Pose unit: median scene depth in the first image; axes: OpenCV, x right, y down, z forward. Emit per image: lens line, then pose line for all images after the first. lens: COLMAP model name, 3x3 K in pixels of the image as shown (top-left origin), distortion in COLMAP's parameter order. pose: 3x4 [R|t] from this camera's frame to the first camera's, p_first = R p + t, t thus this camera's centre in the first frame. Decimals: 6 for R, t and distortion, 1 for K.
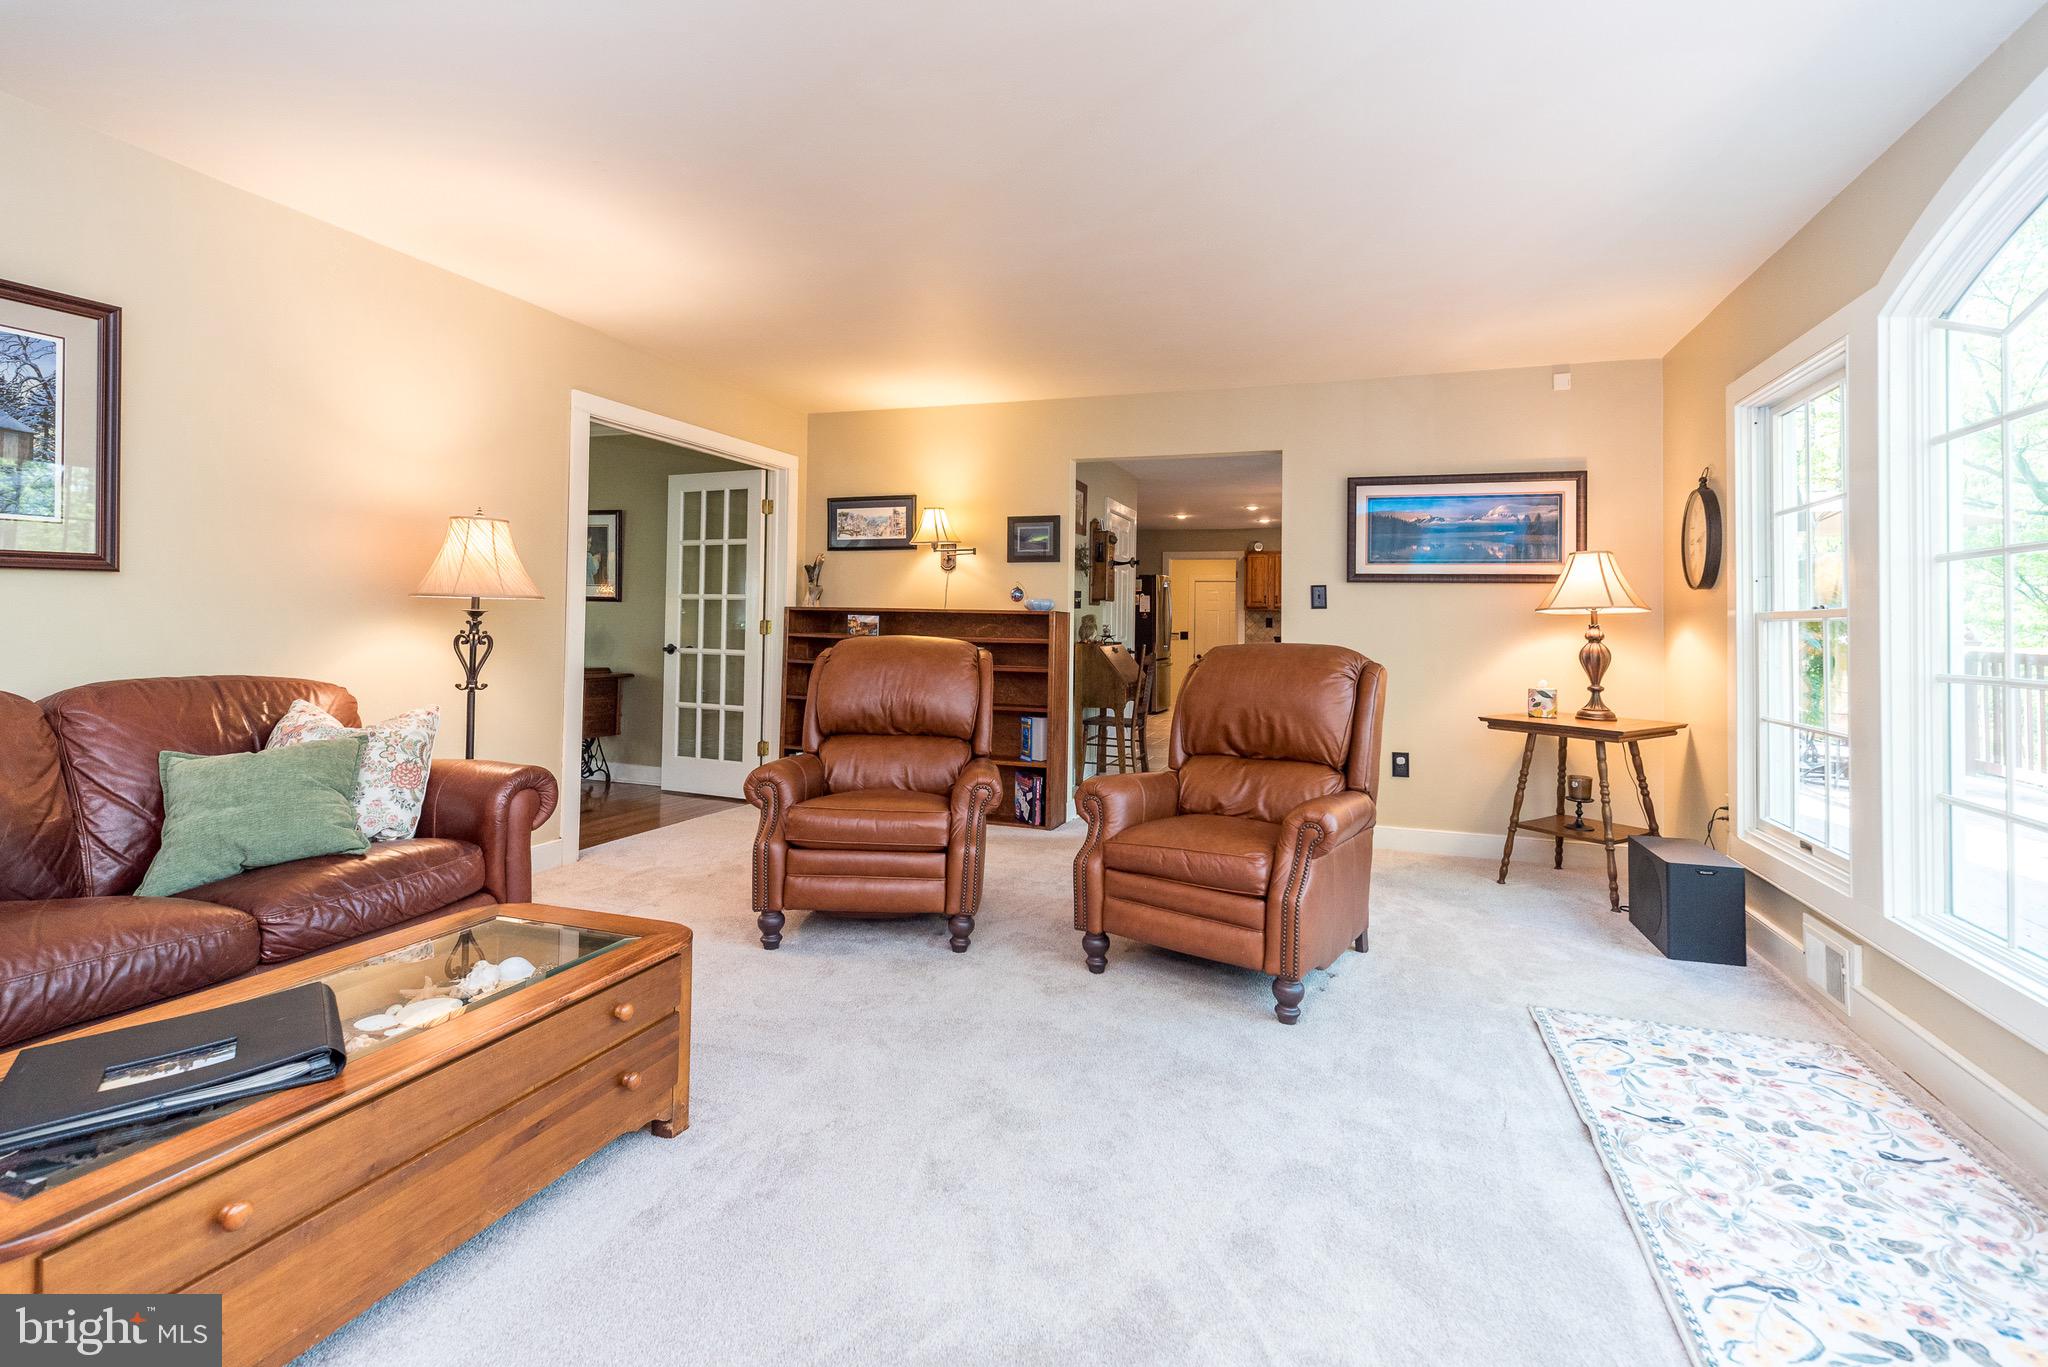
lens RADIAL K [[896.0, 0, 1020.6], [0, 896.0, 609.5], [0, 0, 1]] dist [0.005488, 0.000019]
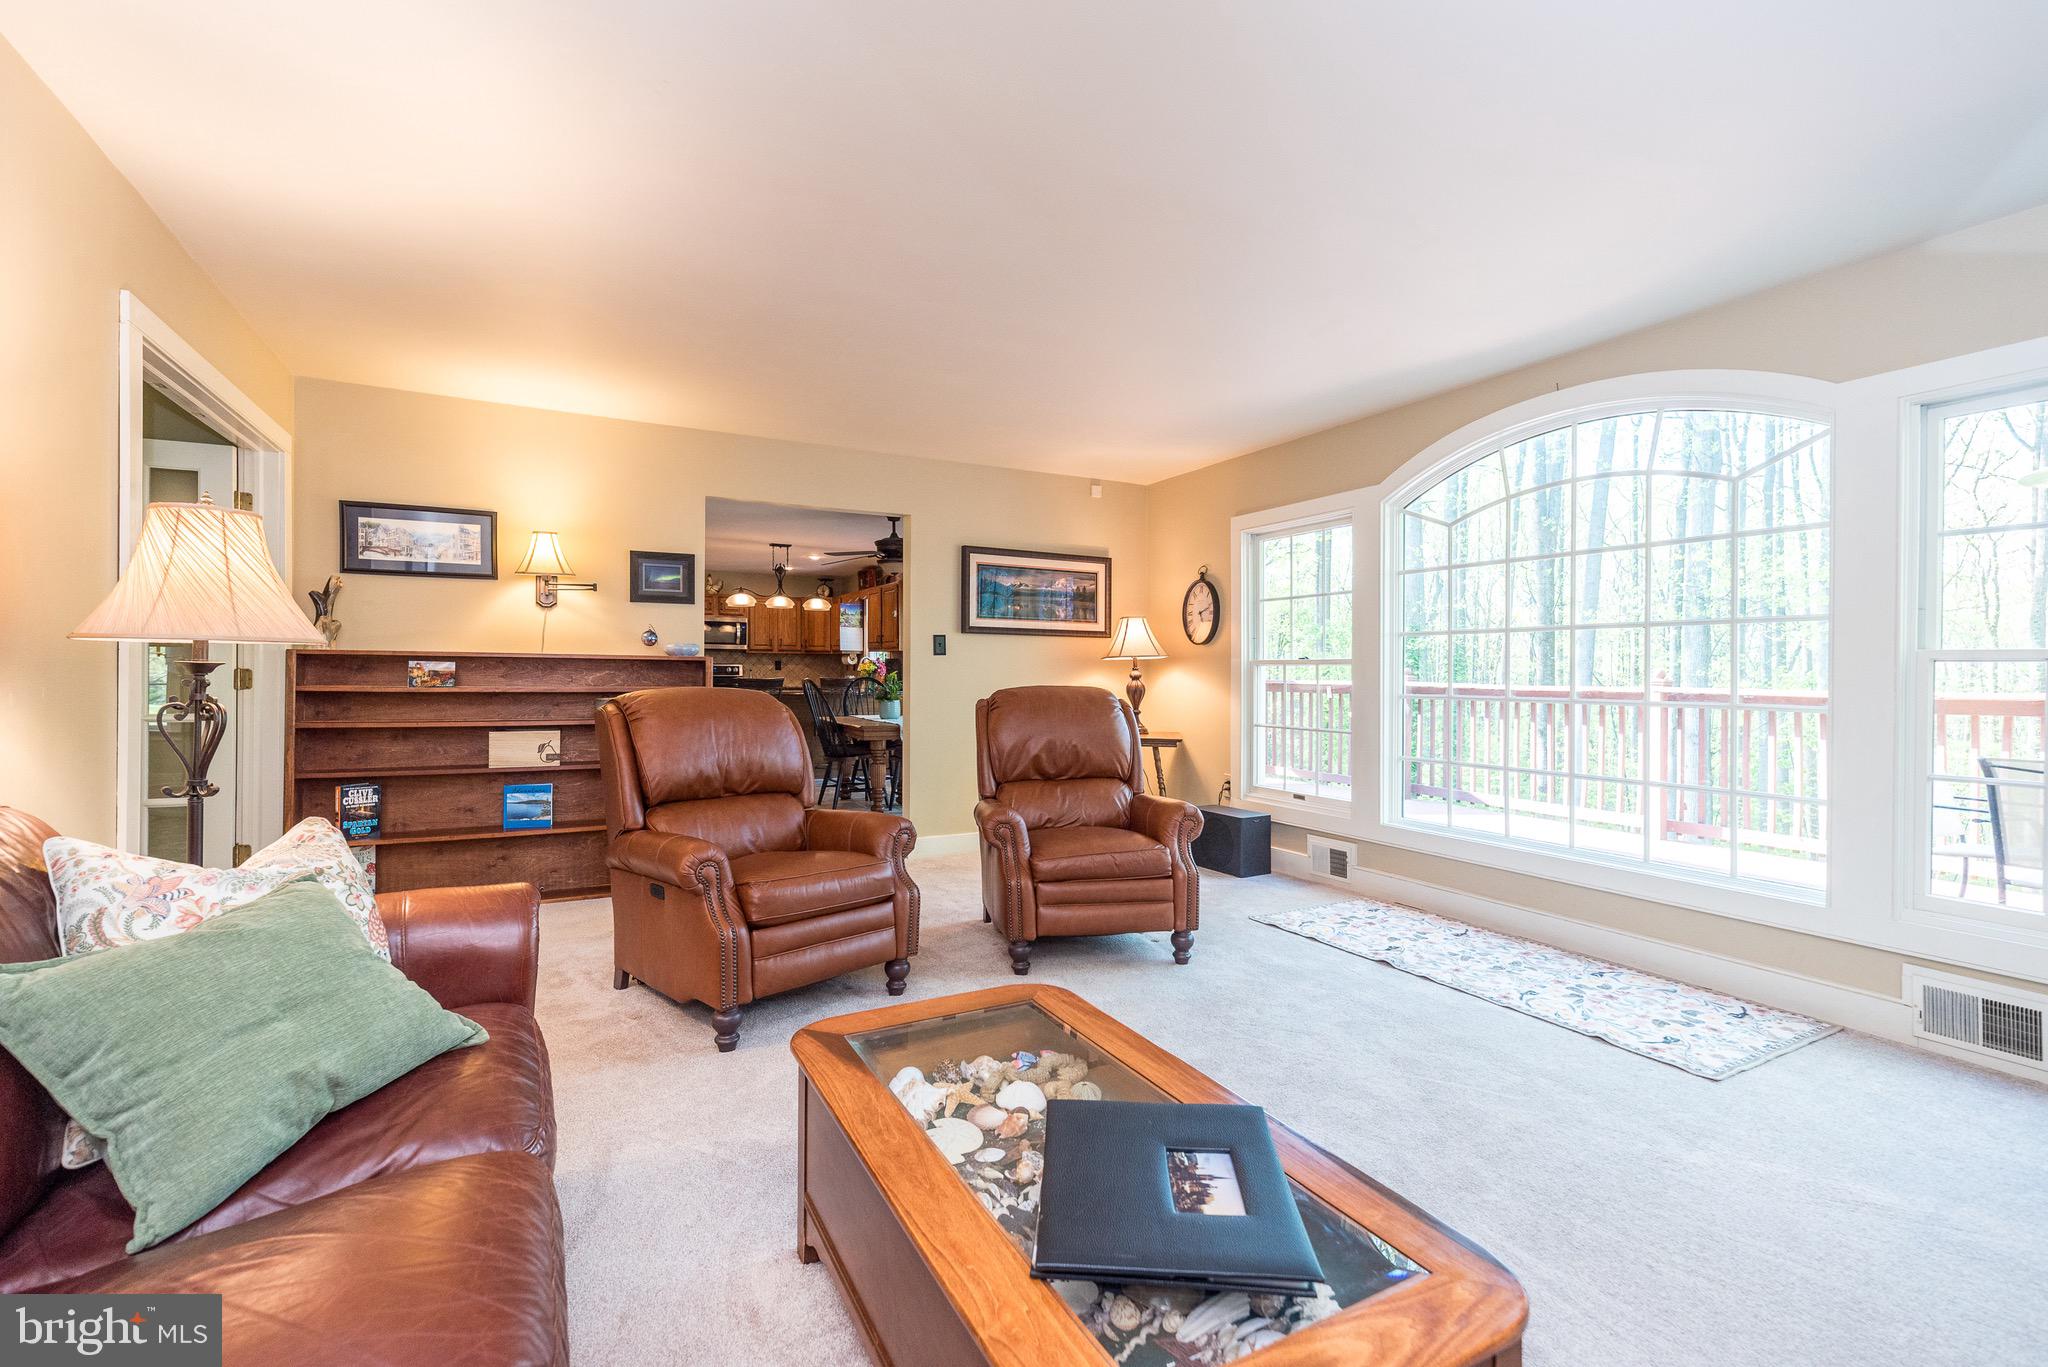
lens RADIAL K [[896.0, 0, 971.4], [0, 896.0, 676.6], [0, 0, 1]] dist [0.005488, 0.000019]
pose [[0.703301, -0.016135, 0.710709, -0.567678], [-0.007672, 0.999512, 0.030284, -0.010501], [-0.710851, -0.026752, 0.702834, 0.176424]]
